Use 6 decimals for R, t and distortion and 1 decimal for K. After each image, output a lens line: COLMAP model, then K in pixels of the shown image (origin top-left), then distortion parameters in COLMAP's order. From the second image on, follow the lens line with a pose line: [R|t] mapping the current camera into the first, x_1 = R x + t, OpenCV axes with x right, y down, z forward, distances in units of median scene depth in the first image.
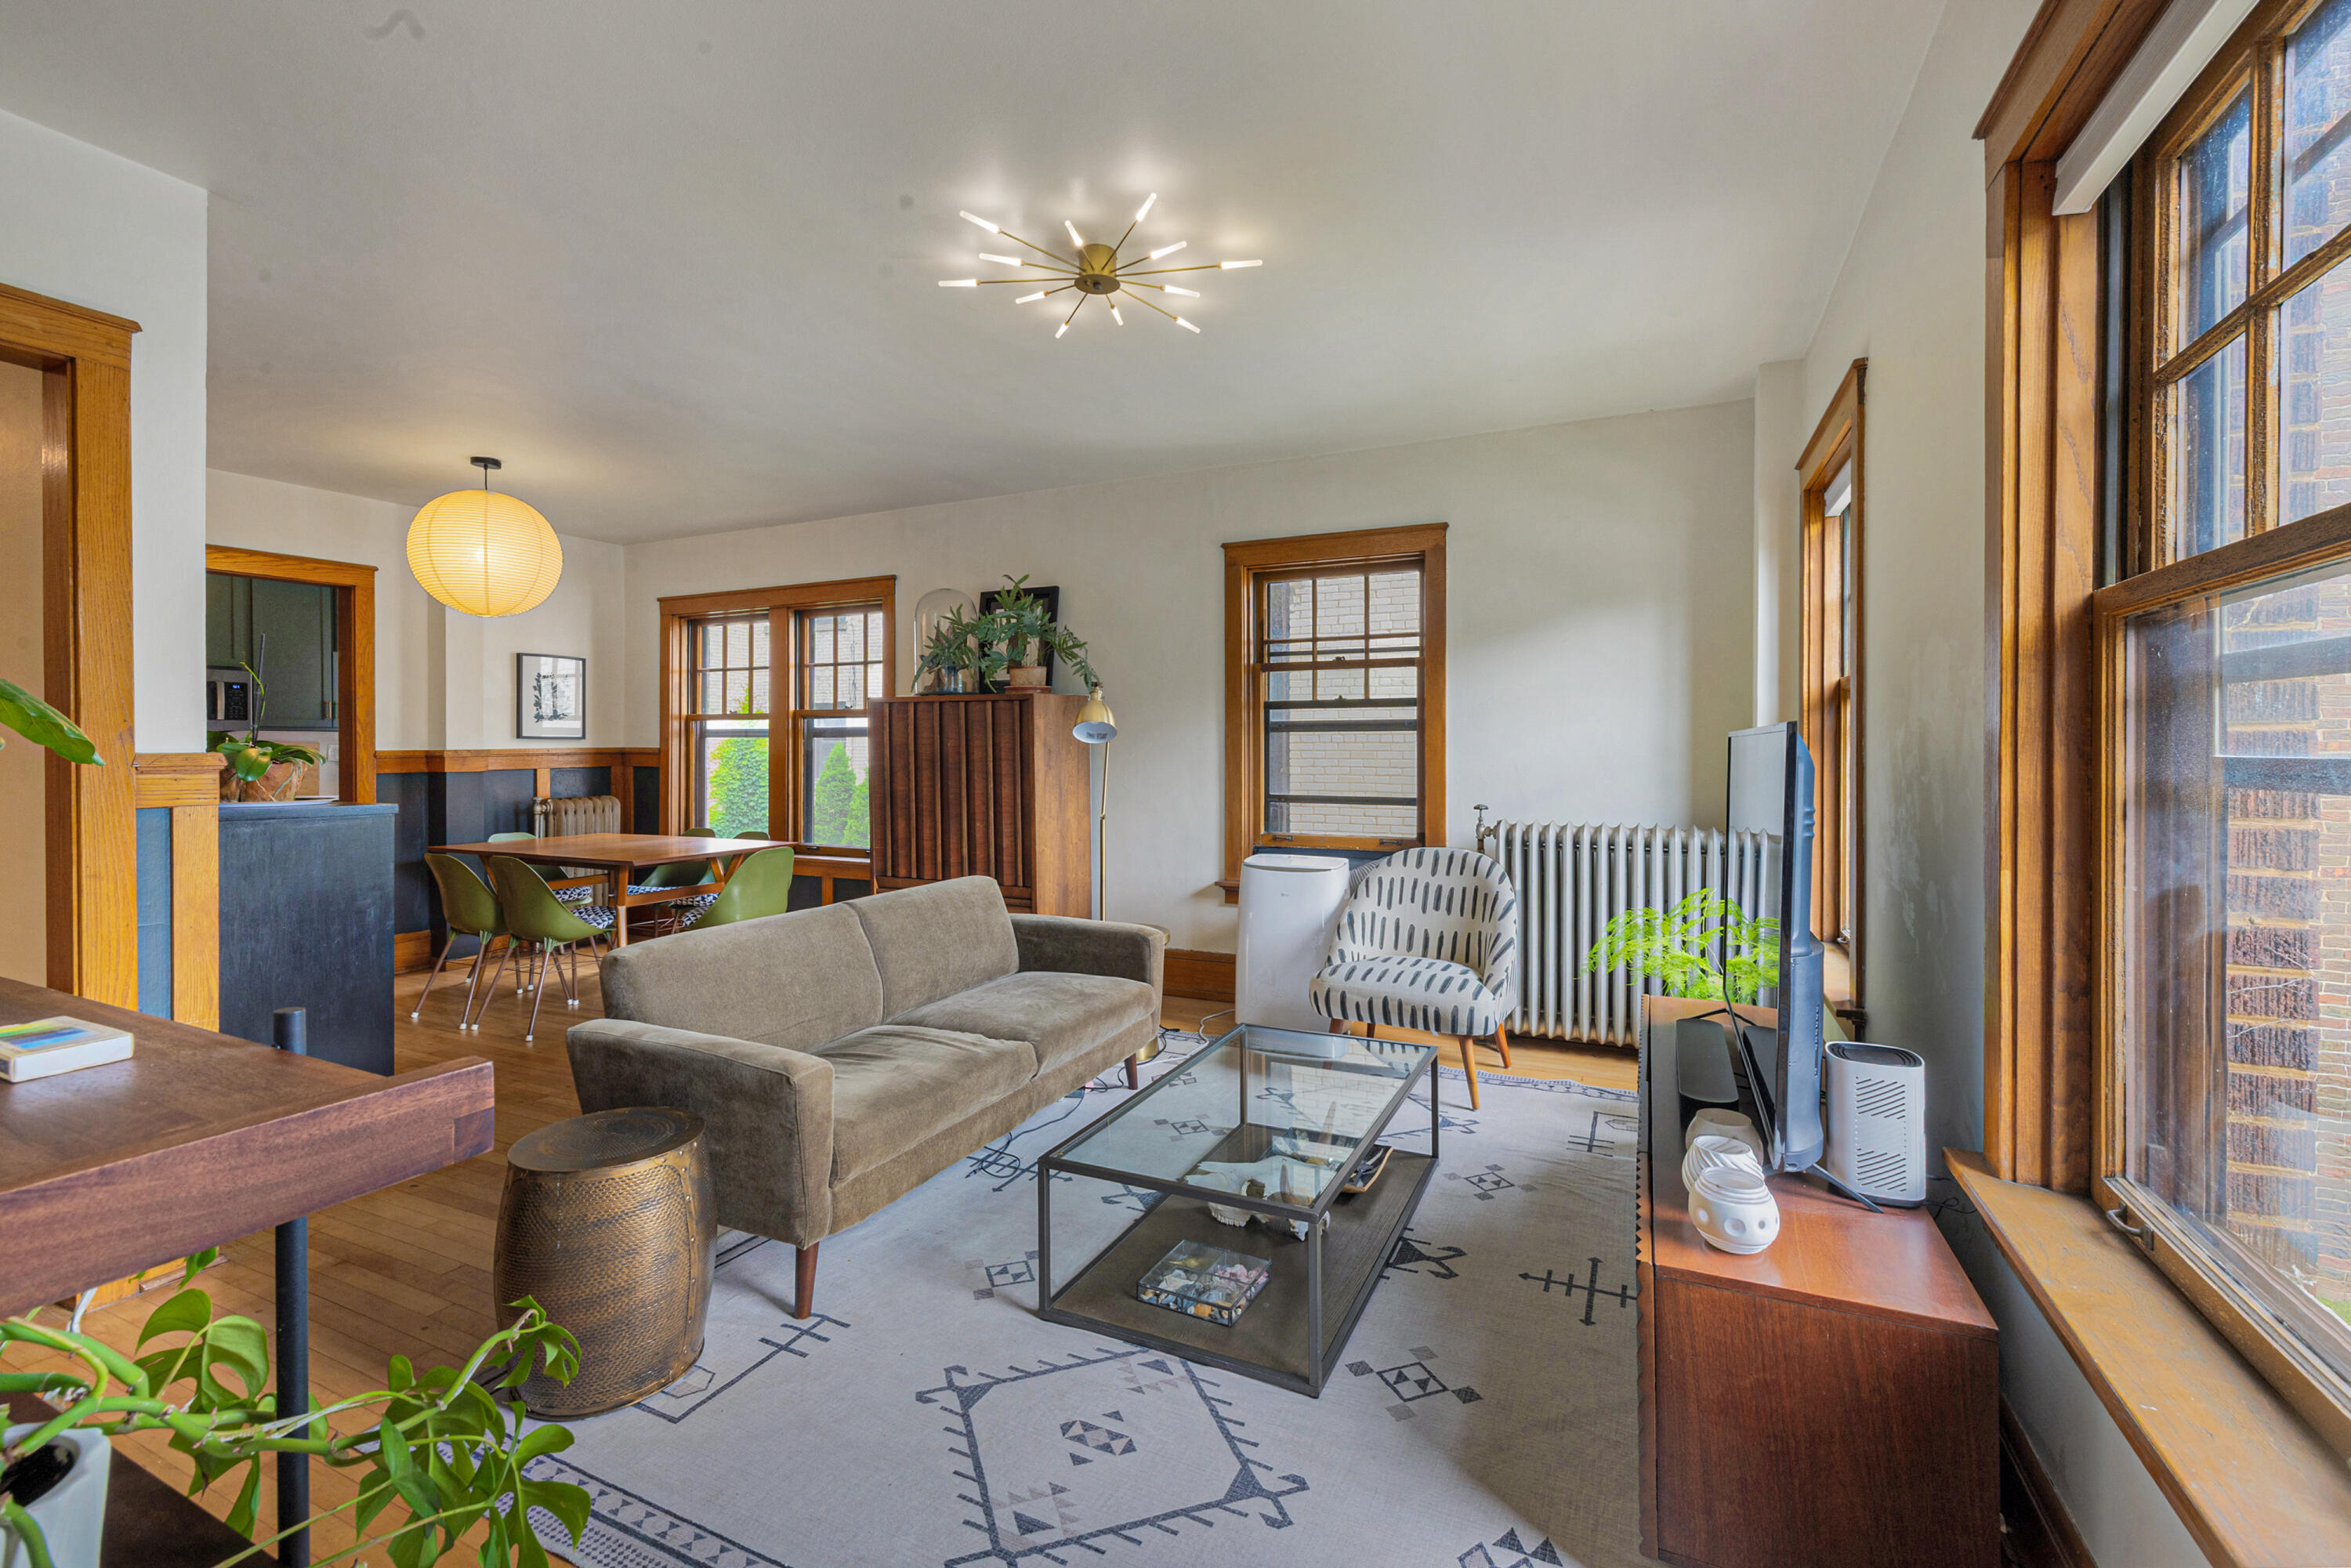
lens RADIAL K [[1004.3, 0, 1172.9], [0, 1004.3, 760.2], [0, 0, 1]] dist [0.004265, 0.000062]
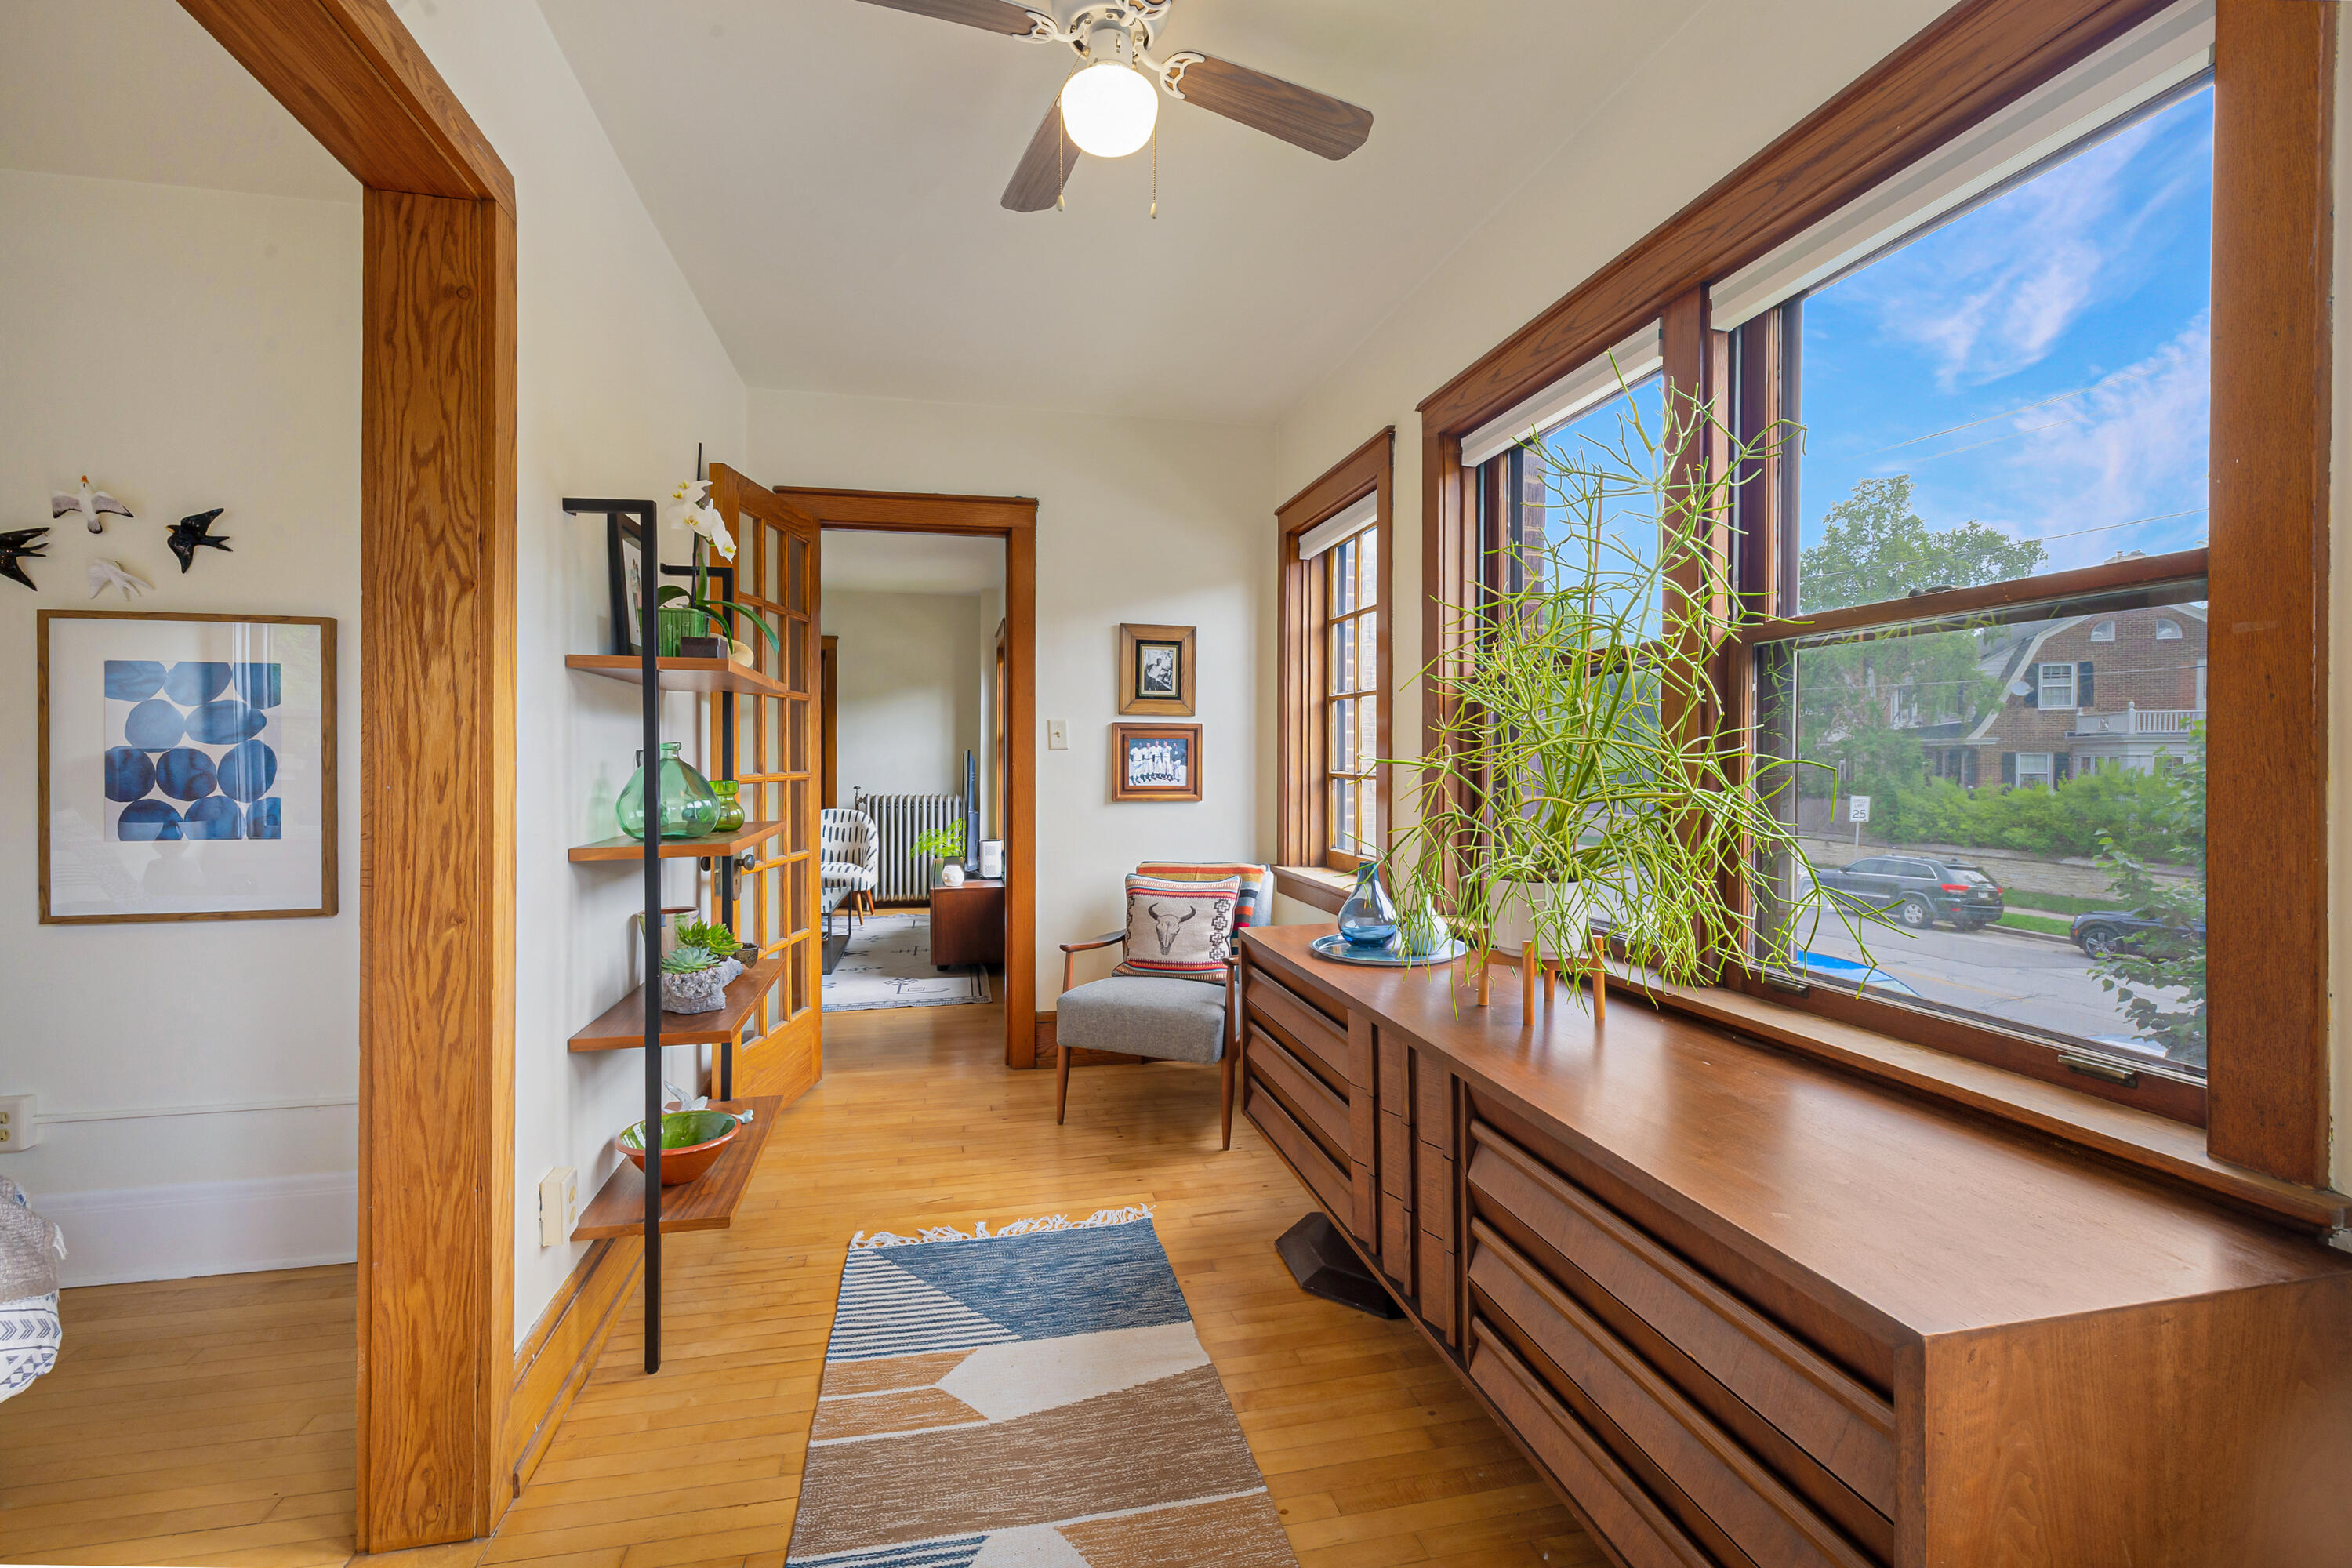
lens RADIAL K [[1004.8, 0, 1175.4], [0, 1004.8, 765.4], [0, 0, 1]] dist [0.004265, 0.000062]
pose [[0.786678, -0.010140, 0.617280, -0.445754], [0.010581, 0.999940, 0.002941, 0.006432], [-0.617272, 0.004218, 0.786738, -0.995239]]
